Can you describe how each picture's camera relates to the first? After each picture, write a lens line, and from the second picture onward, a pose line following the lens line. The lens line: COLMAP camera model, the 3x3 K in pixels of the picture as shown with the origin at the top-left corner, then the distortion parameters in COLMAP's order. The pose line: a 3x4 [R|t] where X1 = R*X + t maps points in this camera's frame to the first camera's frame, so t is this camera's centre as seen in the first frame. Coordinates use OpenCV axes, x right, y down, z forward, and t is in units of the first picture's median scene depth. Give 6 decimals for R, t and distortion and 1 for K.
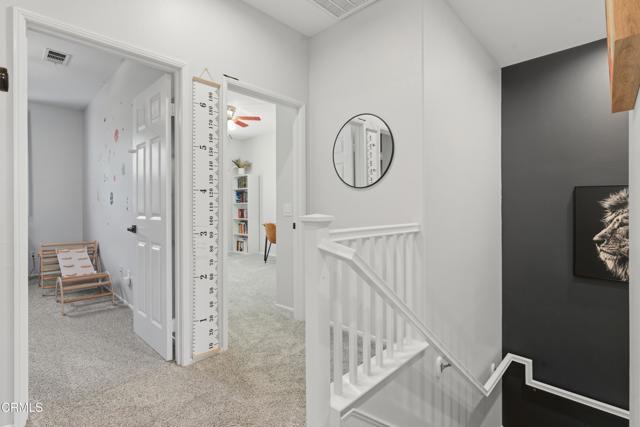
lens RADIAL K [[308.9, 0, 320.6], [0, 308.9, 207.0], [0, 0, 1]] dist [-0.001728, -0.000123]
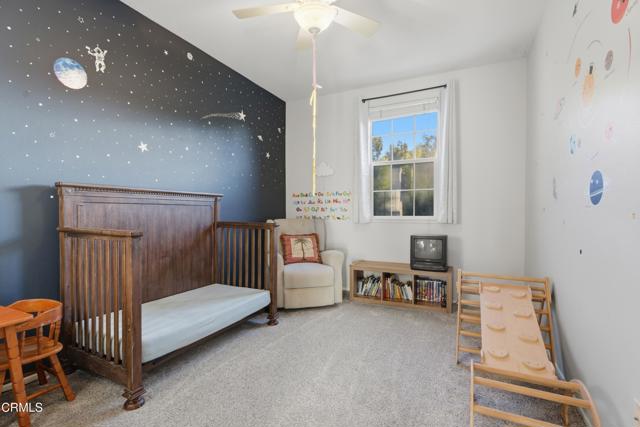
lens RADIAL K [[308.9, 0, 320.6], [0, 308.9, 207.0], [0, 0, 1]] dist [-0.001728, -0.000123]
pose [[0.303527, 0.001715, -0.952821, -0.365500], [-0.009166, 0.999957, -0.001120, -0.003363], [0.952779, 0.009073, 0.303530, 0.497093]]
